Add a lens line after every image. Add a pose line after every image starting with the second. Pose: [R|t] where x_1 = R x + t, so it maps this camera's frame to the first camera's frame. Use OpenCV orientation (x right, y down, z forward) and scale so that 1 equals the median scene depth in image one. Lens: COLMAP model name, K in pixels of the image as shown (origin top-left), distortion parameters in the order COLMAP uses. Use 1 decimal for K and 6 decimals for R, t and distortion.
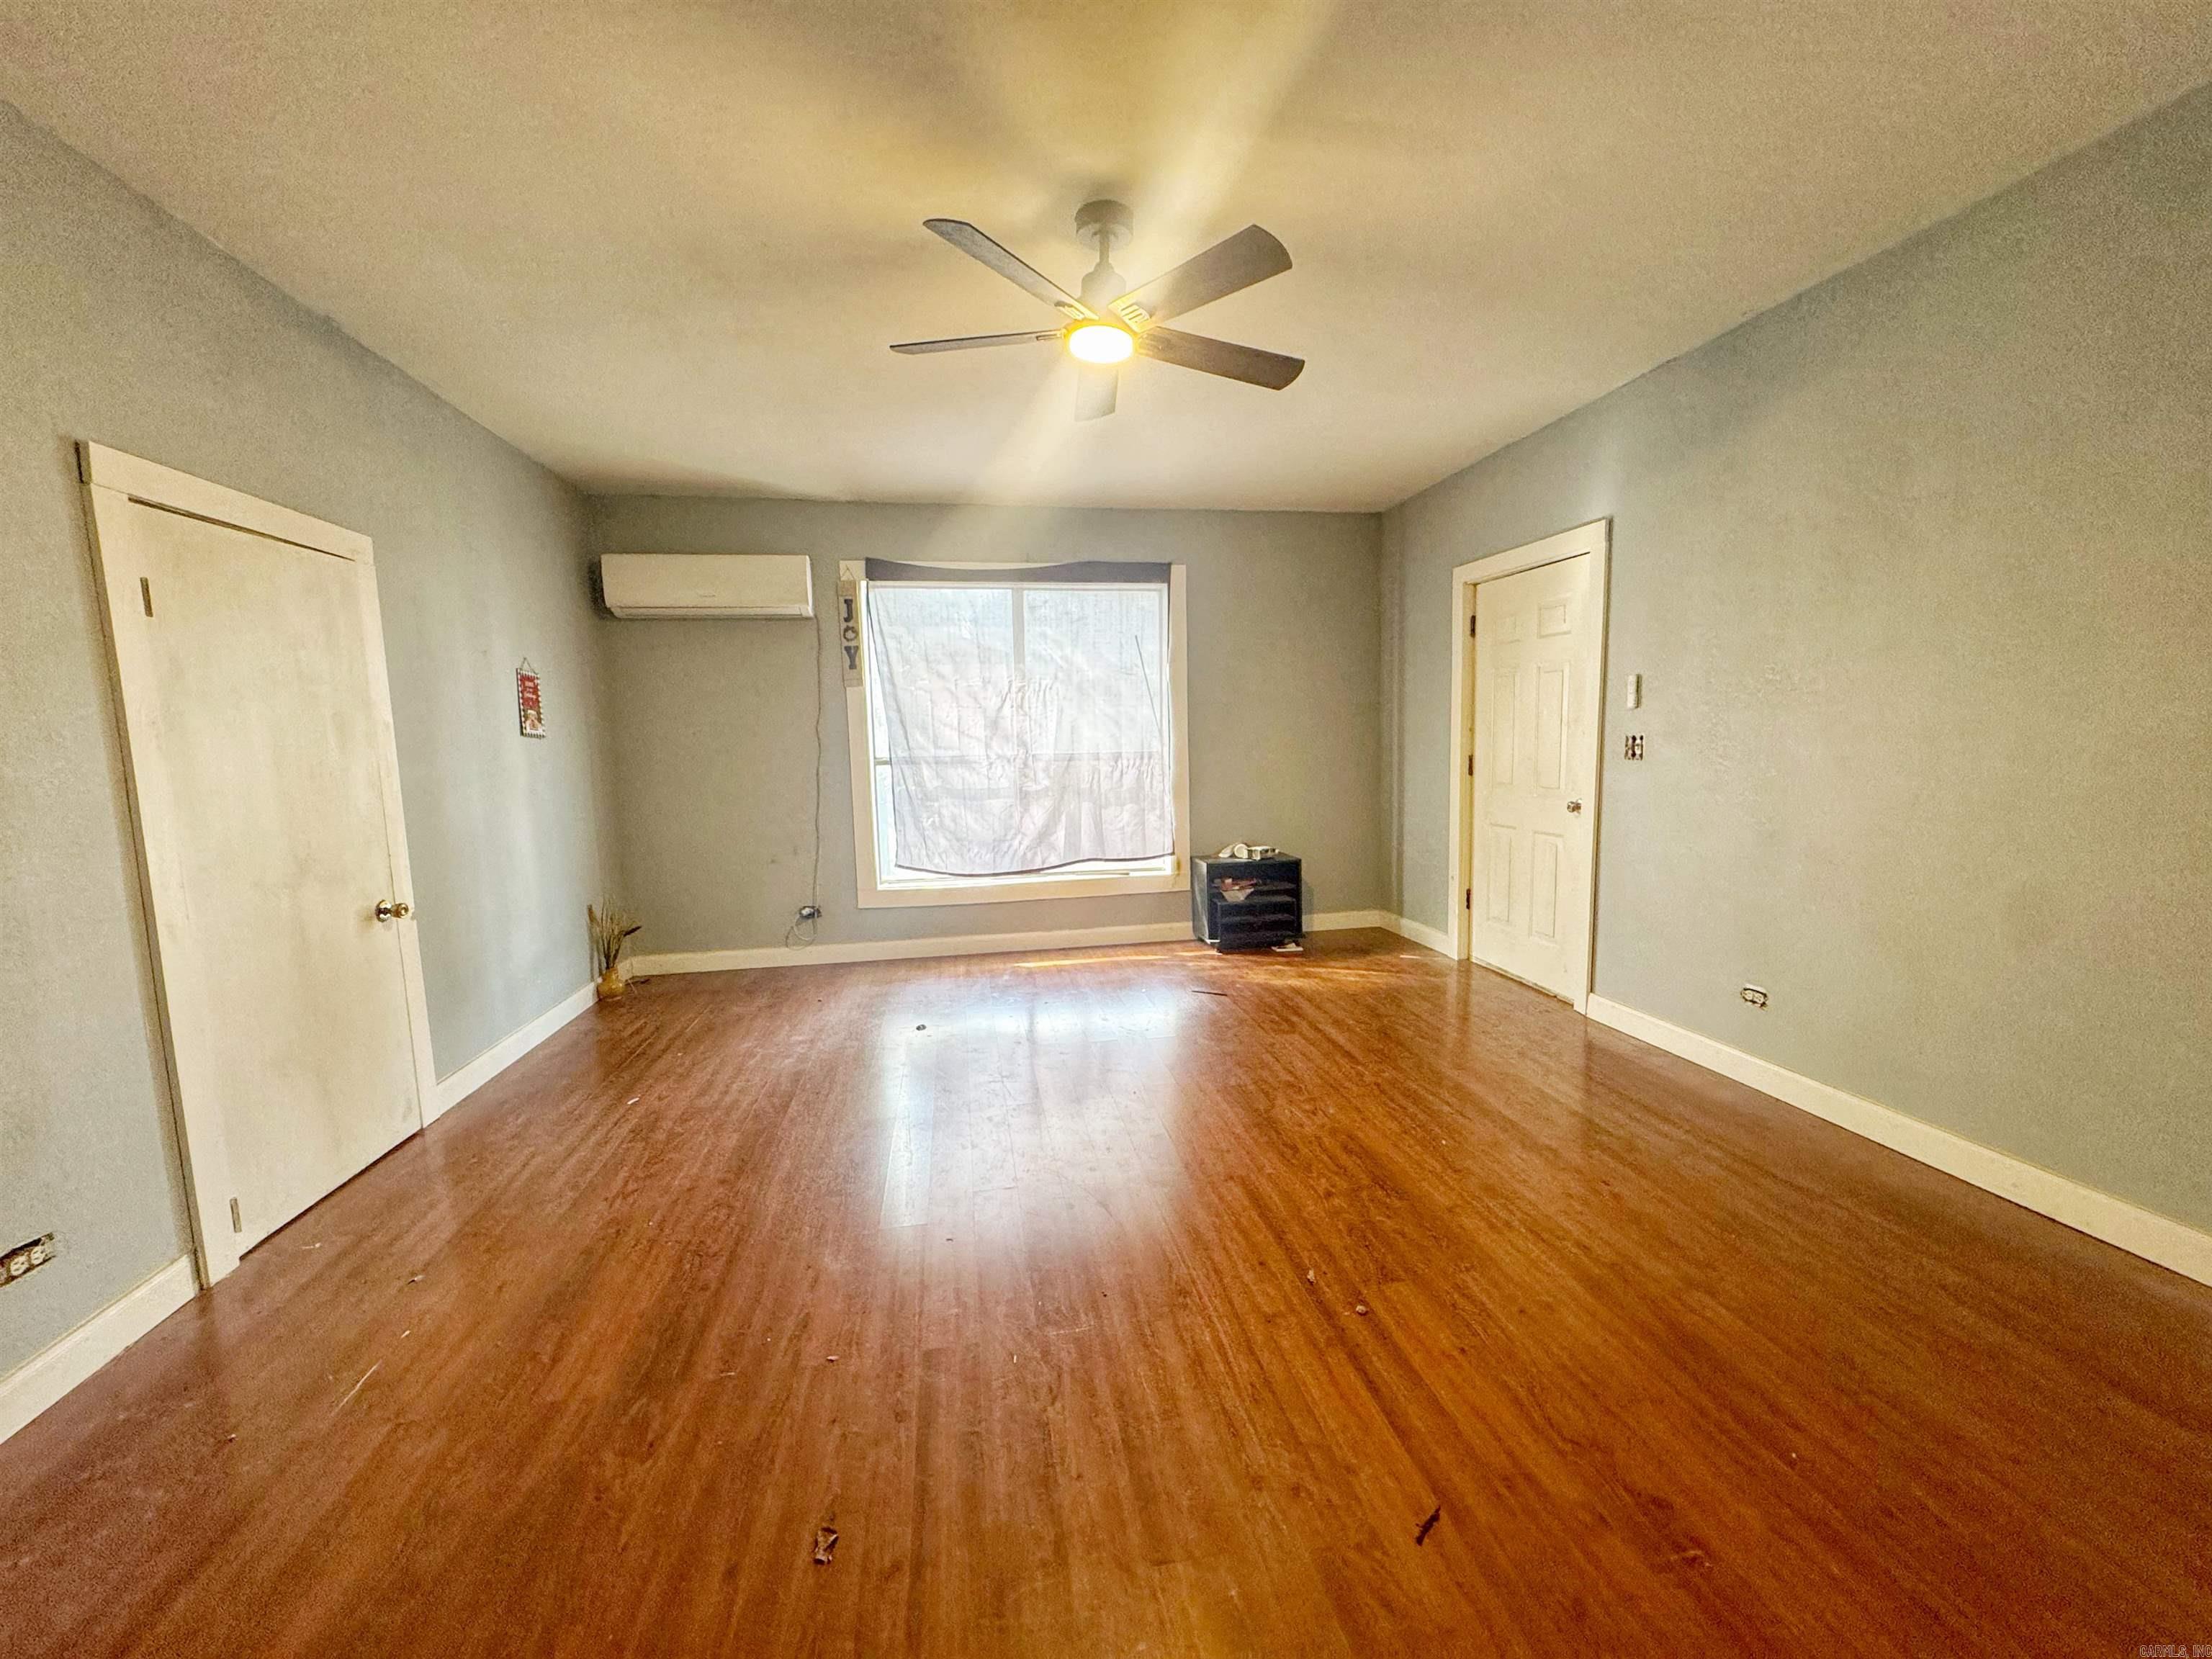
lens RADIAL K [[878.9, 0, 1108.0], [0, 878.9, 829.7], [0, 0, 1]] dist [-0.002223, 0.000541]
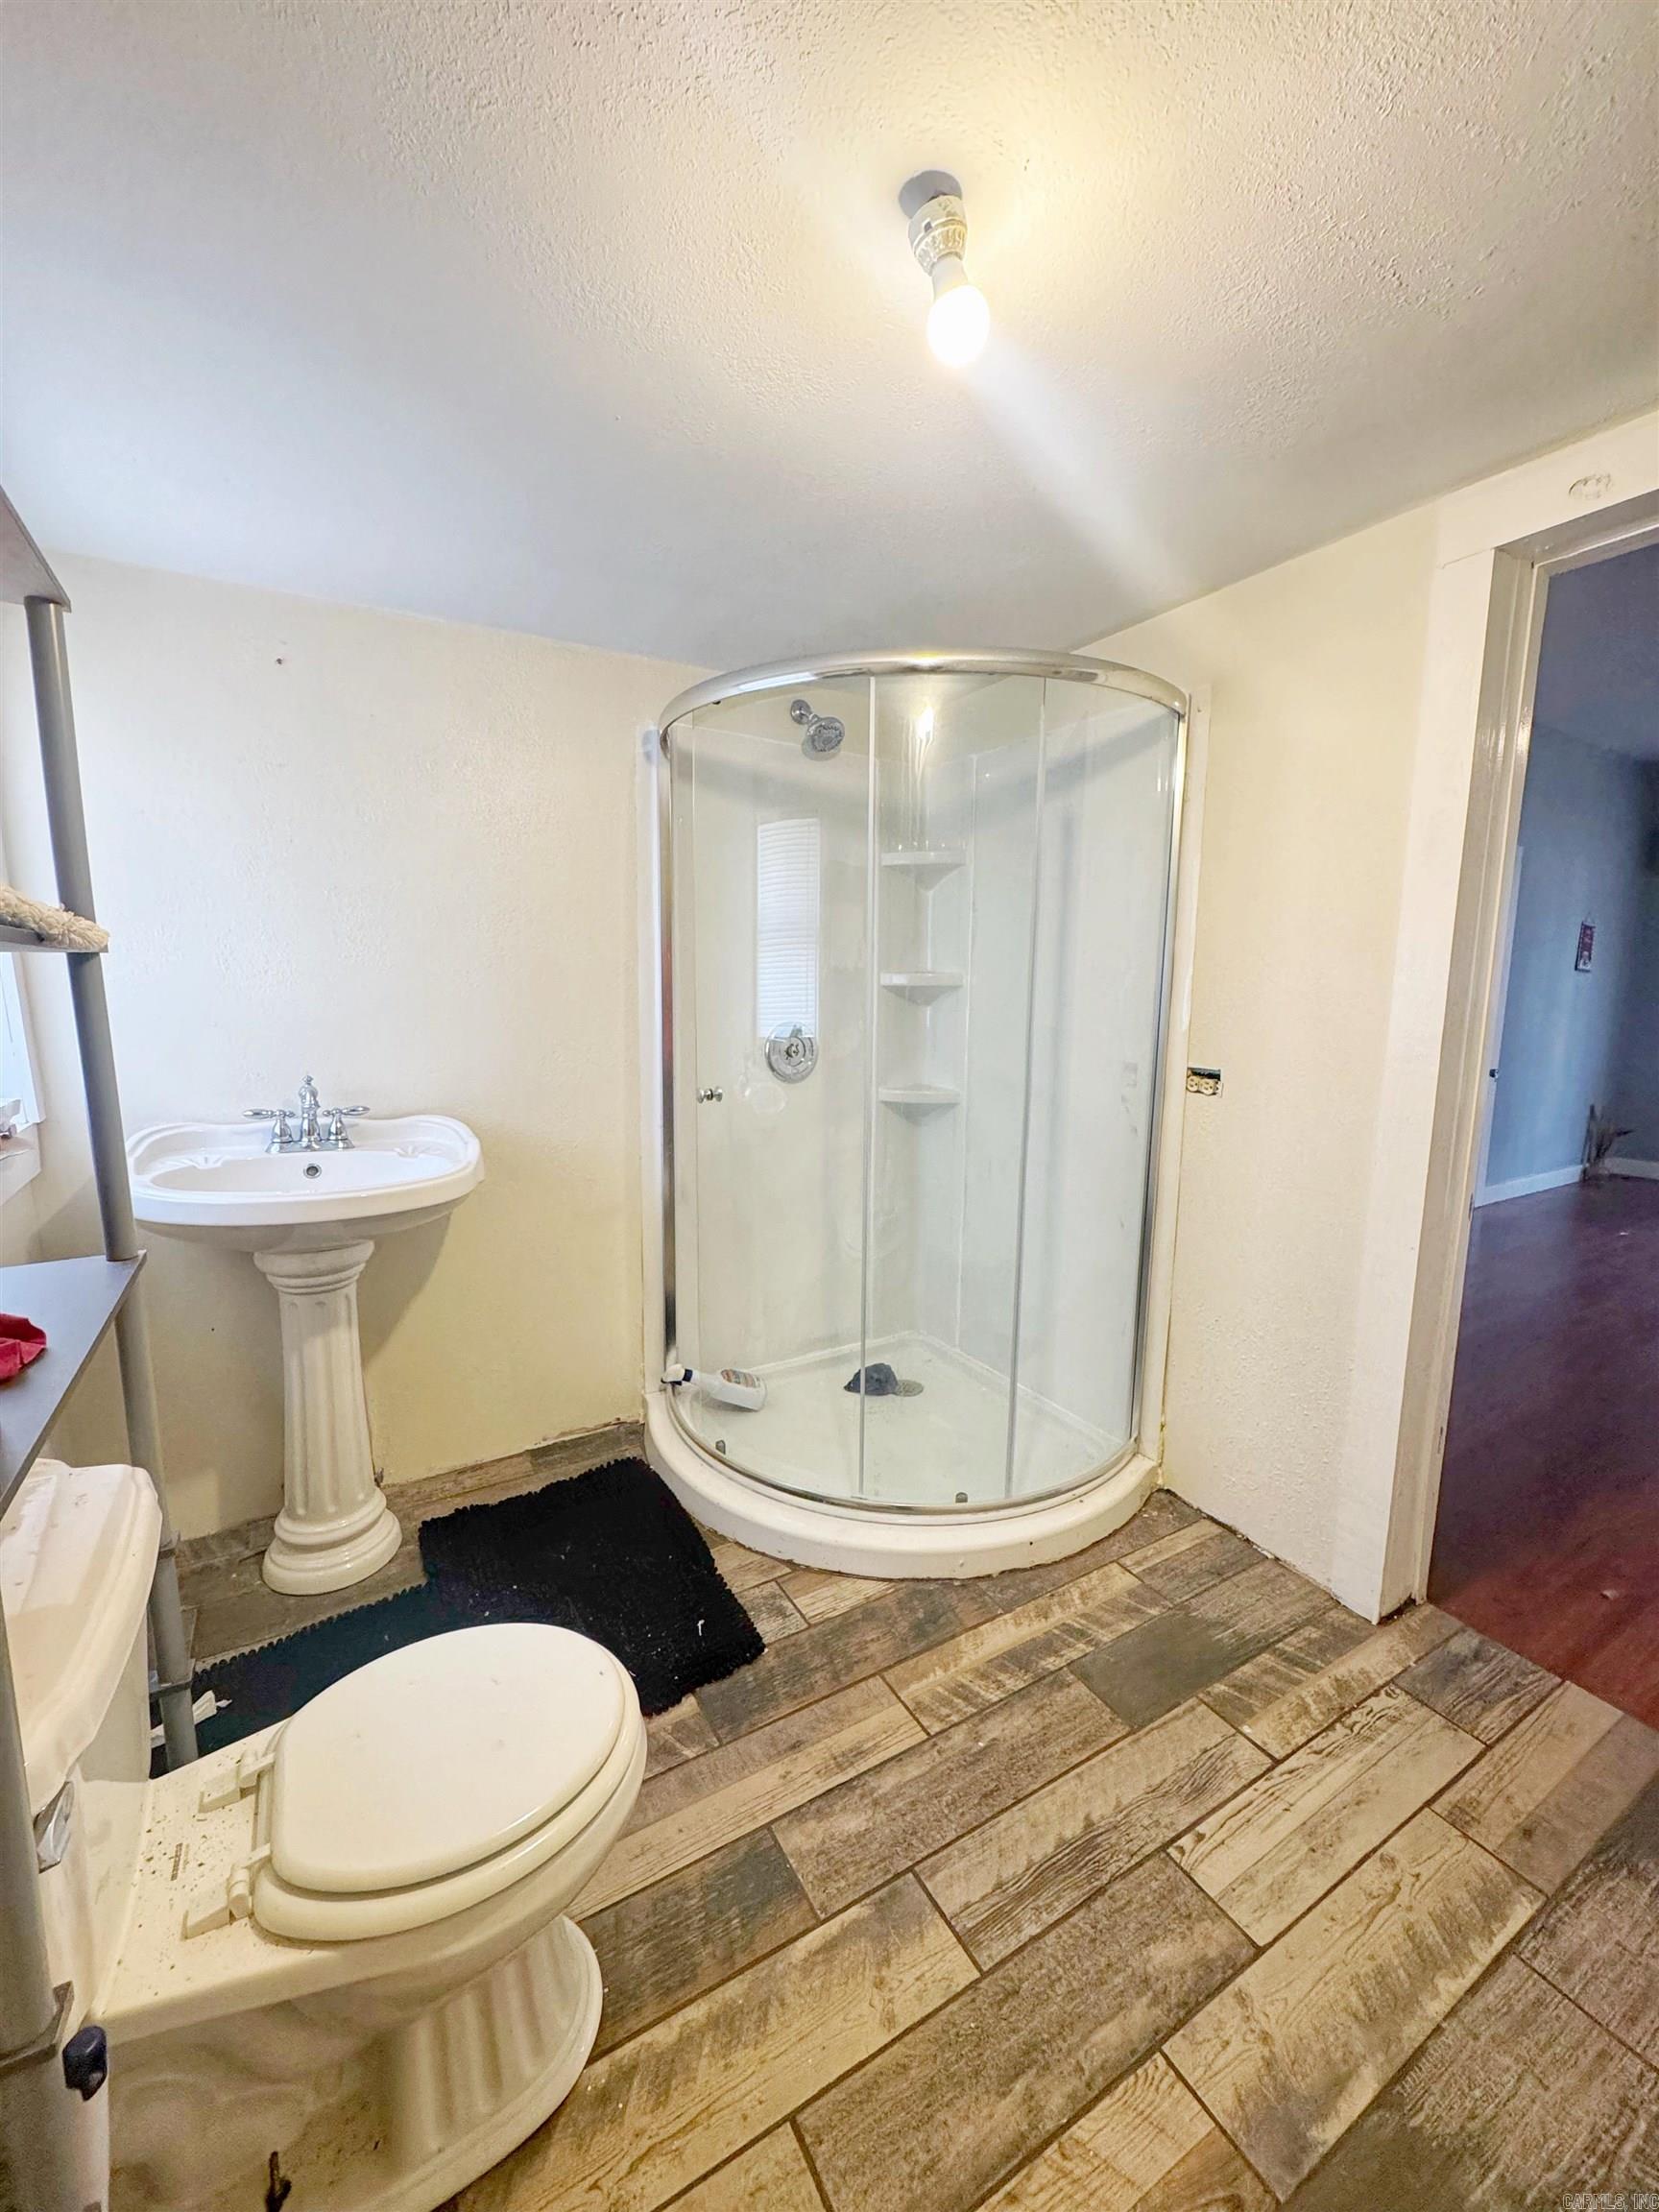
lens RADIAL K [[878.9, 0, 825.6], [0, 878.9, 1105.1], [0, 0, 1]] dist [-0.002223, 0.000541]
pose [[0.339221, 0.168303, -0.925529, 0.215191], [-0.124810, 0.983219, 0.133049, 0.056519], [0.932390, 0.070382, 0.354534, -0.499736]]
